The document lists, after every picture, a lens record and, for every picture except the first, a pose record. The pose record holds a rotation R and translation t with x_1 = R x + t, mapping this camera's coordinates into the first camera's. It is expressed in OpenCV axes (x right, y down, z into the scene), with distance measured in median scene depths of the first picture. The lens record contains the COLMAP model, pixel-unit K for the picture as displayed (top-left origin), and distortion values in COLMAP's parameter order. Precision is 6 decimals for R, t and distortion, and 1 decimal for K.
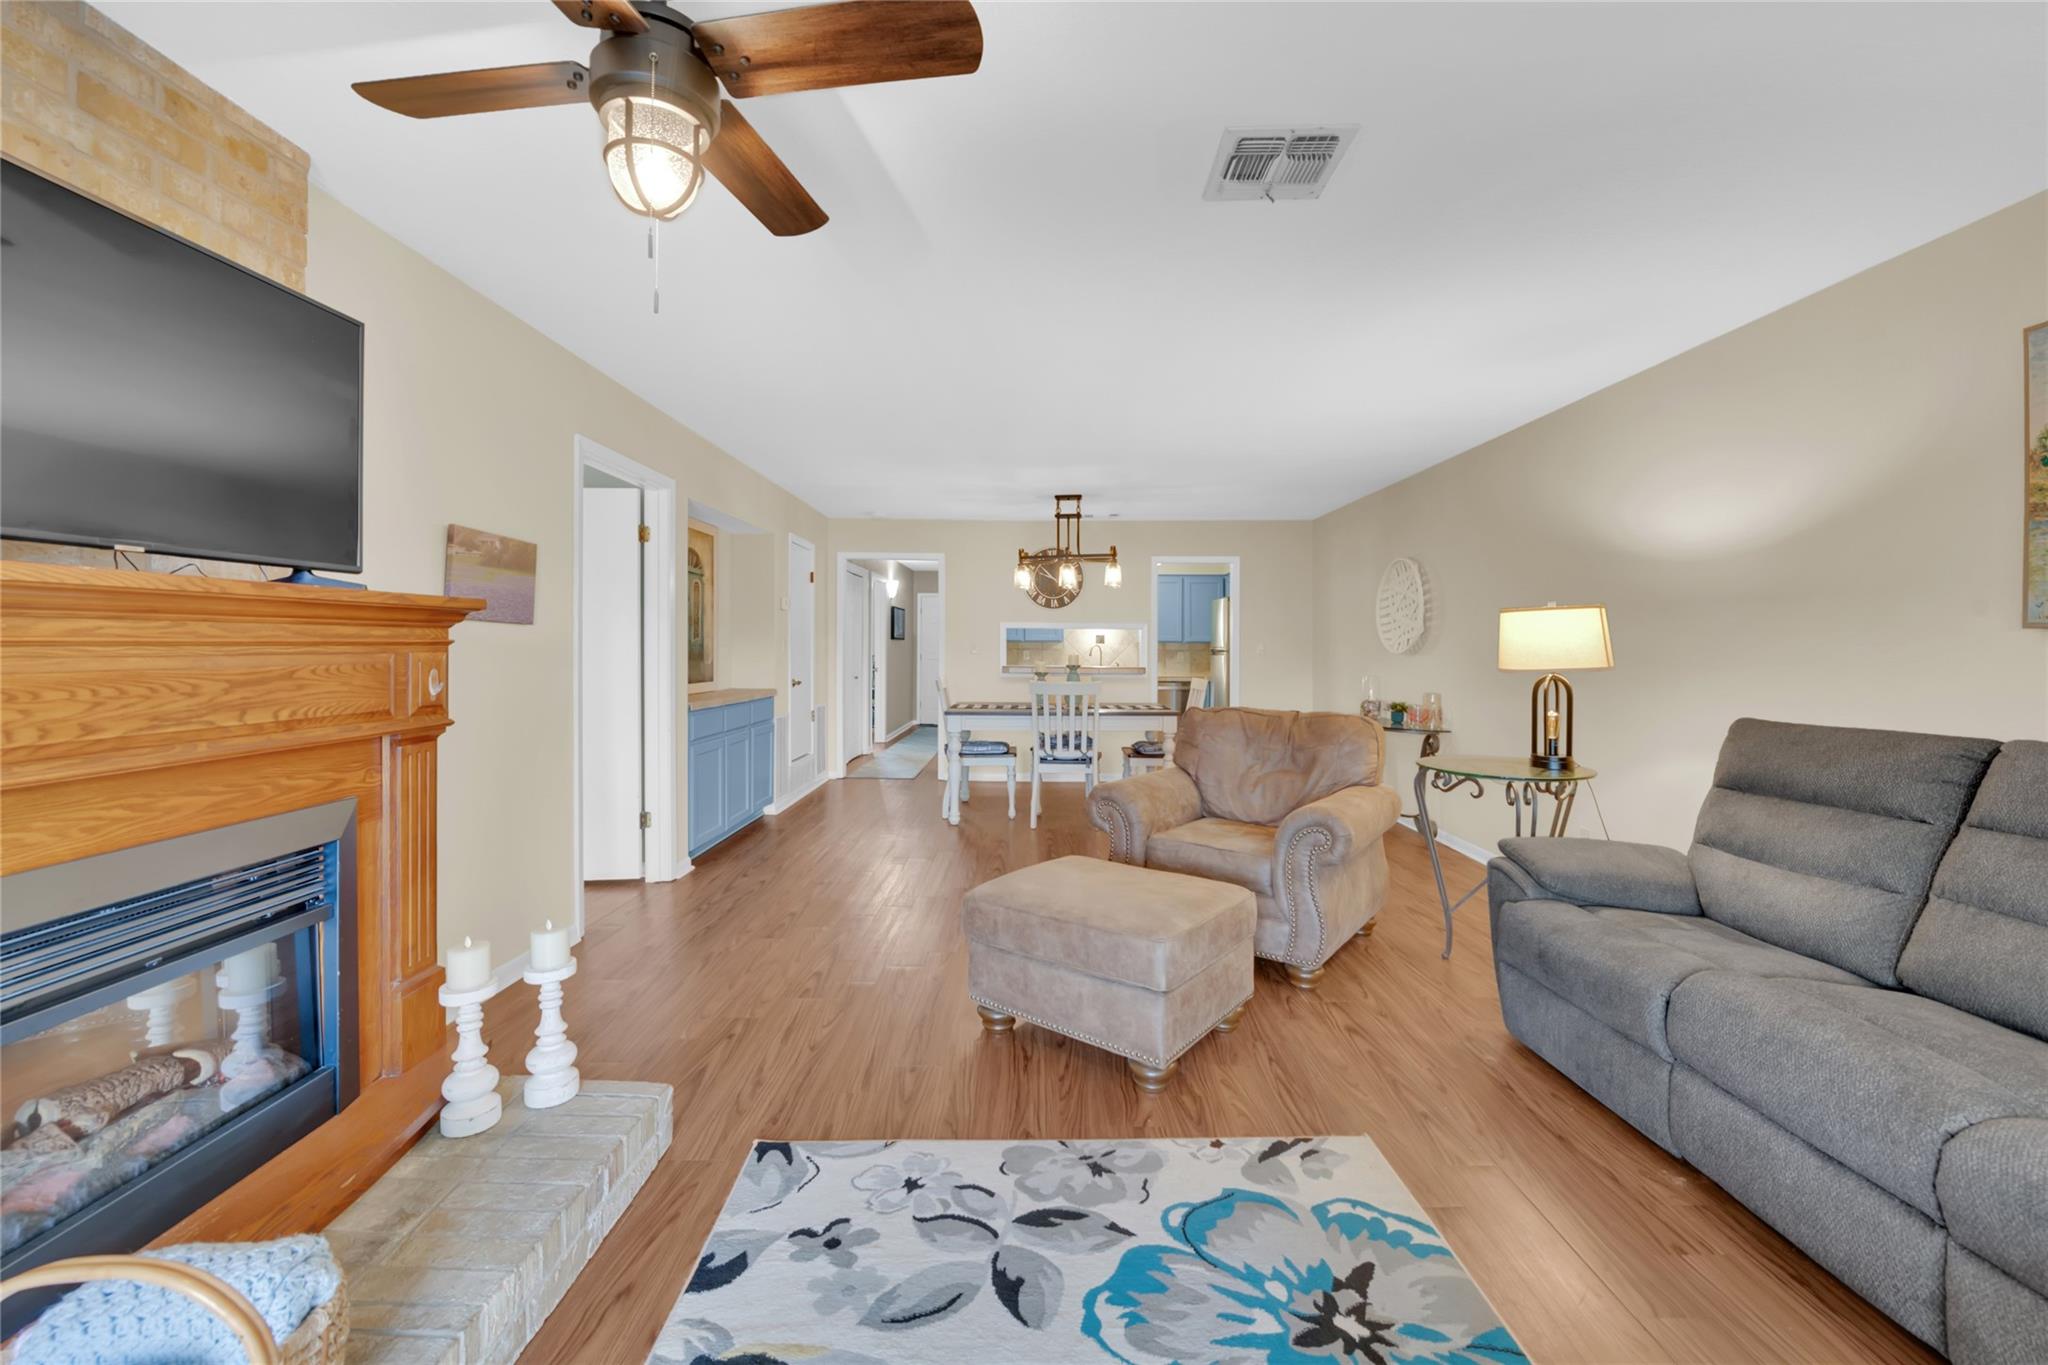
lens RADIAL K [[817.8, 0, 1040.6], [0, 817.8, 677.3], [0, 0, 1]] dist [0.001123, -0.005991]
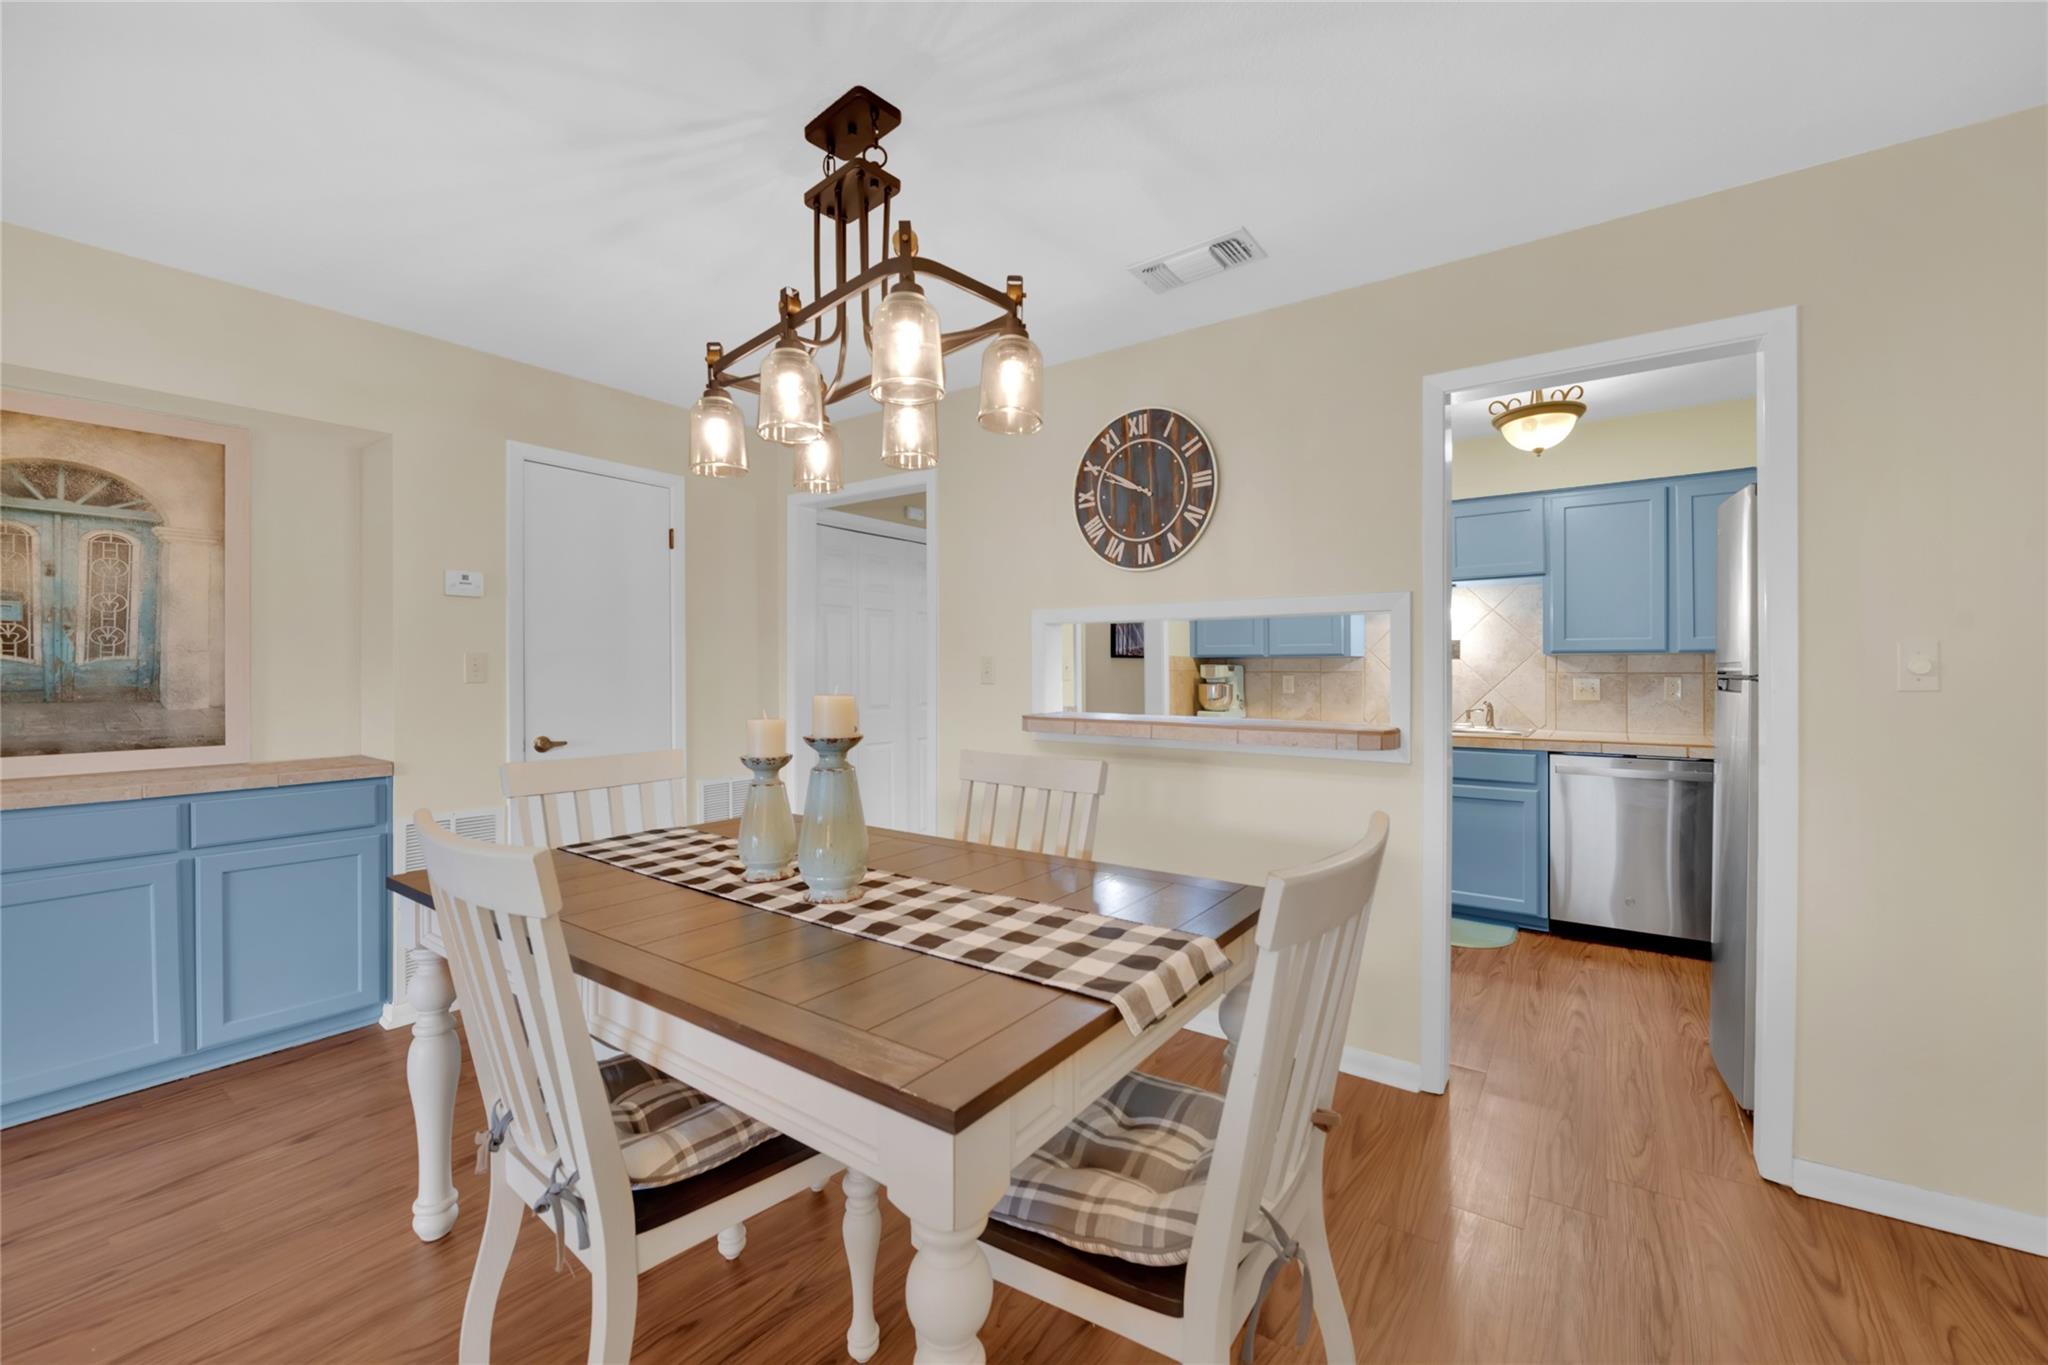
lens RADIAL K [[817.8, 0, 1040.6], [0, 817.8, 677.3], [0, 0, 1]] dist [0.001123, -0.005991]
pose [[0.811013, -0.001110, -0.585027, 0.191168], [-0.014194, 0.999666, -0.021575, -0.022792], [0.584856, 0.025801, 0.810727, 0.634388]]
